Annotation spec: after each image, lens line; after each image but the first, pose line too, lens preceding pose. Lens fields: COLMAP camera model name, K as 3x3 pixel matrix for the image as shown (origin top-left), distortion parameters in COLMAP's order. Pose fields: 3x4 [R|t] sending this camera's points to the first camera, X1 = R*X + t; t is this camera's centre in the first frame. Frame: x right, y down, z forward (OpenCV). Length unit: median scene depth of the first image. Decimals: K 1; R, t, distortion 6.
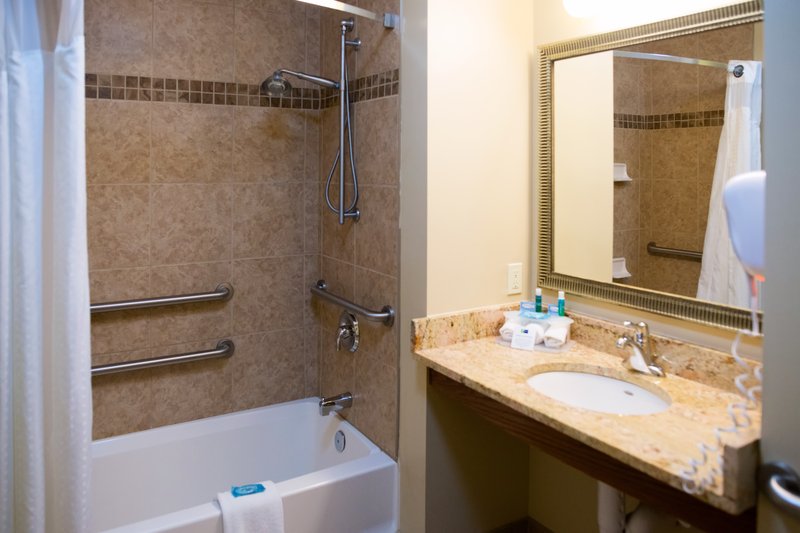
lens RADIAL K [[570.9, 0, 358.5], [0, 570.9, 266.2], [0, 0, 1]] dist [-0.060360, 0.004098]
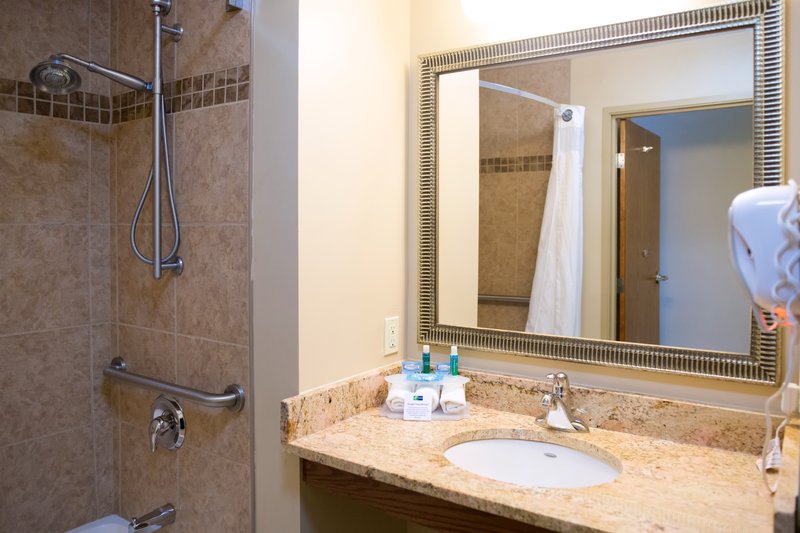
lens RADIAL K [[592.1, 0, 401.4], [0, 592.1, 301.6], [0, 0, 1]] dist [-0.071109, 0.041971]
pose [[0.893076, -0.050608, 0.447051, -0.097764], [0.069141, 0.997288, -0.025226, -0.004695], [-0.444562, 0.053439, 0.894153, 0.217317]]
